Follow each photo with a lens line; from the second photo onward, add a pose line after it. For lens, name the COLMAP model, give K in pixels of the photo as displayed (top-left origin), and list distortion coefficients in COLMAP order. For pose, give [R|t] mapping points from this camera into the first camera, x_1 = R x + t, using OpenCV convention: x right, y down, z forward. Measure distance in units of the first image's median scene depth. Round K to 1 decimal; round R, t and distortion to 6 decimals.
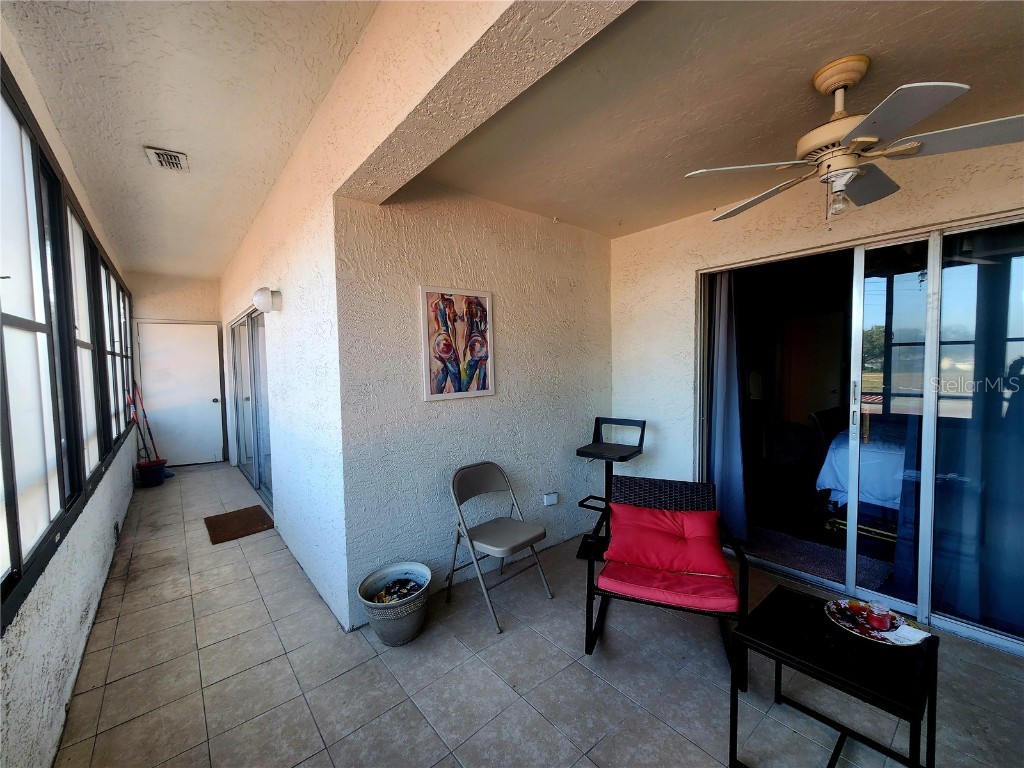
lens RADIAL K [[413.5, 0, 511.8], [0, 413.5, 386.7], [0, 0, 1]] dist [0.001644, 0.000477]
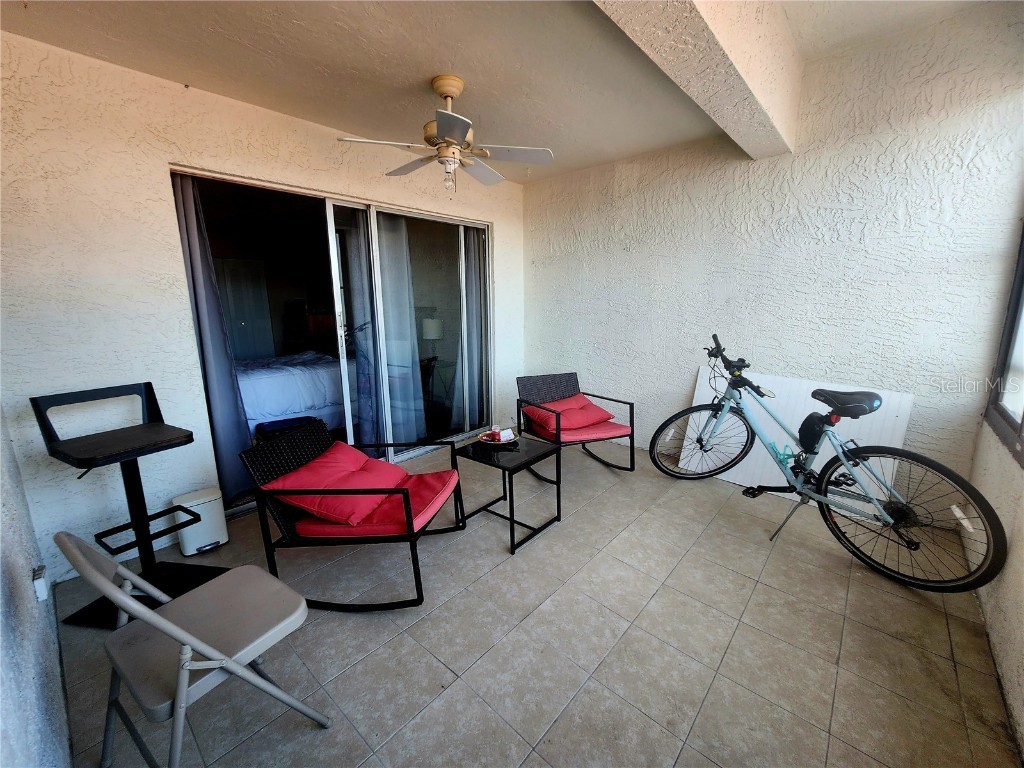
lens RADIAL K [[413.5, 0, 511.8], [0, 413.5, 381.7], [0, 0, 1]] dist [0.001644, 0.000477]
pose [[-0.142795, -0.175413, 0.974084, -0.543421], [0.065052, 0.980378, 0.186083, -0.003635], [-0.987612, 0.089938, -0.128582, 0.712816]]
